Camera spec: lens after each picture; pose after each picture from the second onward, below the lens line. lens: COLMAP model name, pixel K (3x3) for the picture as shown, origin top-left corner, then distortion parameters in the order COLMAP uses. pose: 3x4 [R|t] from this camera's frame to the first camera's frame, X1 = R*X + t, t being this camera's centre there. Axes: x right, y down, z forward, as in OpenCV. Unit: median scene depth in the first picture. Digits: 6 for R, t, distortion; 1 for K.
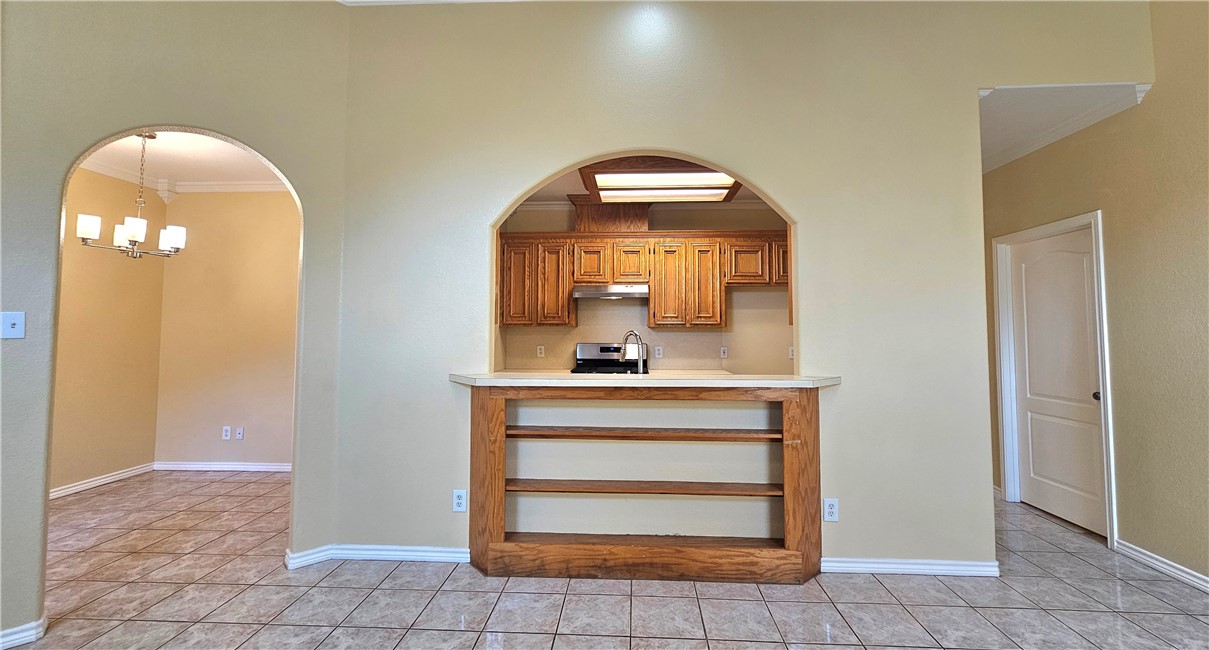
lens RADIAL K [[484.5, 0, 616.0], [0, 484.5, 325.7], [0, 0, 1]] dist [-0.004253, 0.000212]
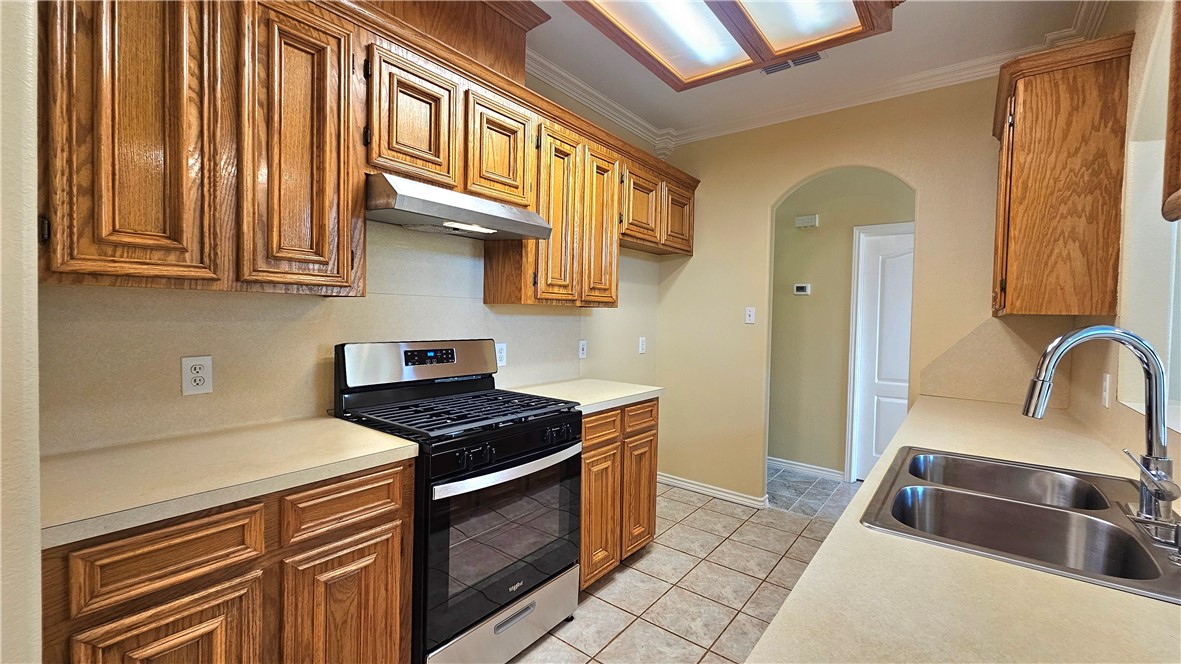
lens RADIAL K [[478.6, 0, 590.2], [0, 478.6, 330.6], [0, 0, 1]] dist [-0.000150, -0.000575]
pose [[0.587812, -0.014858, 0.808861, -0.267816], [-0.022365, 0.999151, 0.034606, 0.010772], [-0.808688, -0.038432, 0.586981, 0.681637]]
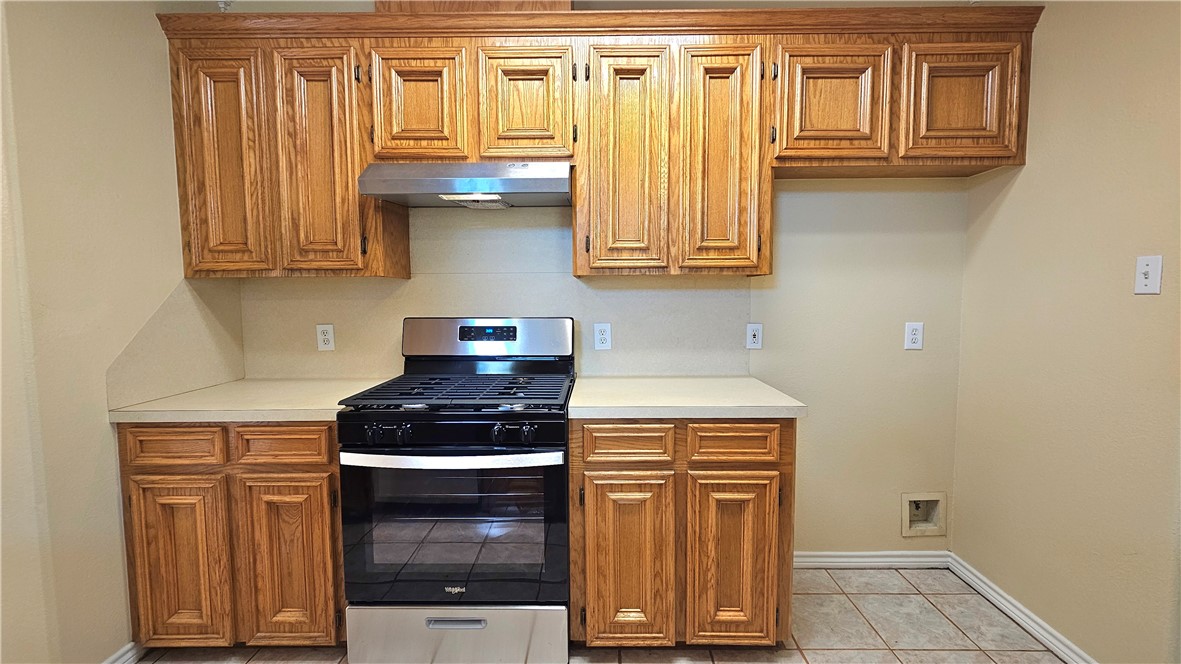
lens RADIAL K [[478.6, 0, 582.9], [0, 478.6, 328.6], [0, 0, 1]] dist [-0.000150, -0.000575]
pose [[0.999612, -0.008116, 0.026640, 0.064782], [0.006132, 0.997260, 0.073717, 0.016628], [-0.027165, -0.073525, 0.996923, 0.617747]]
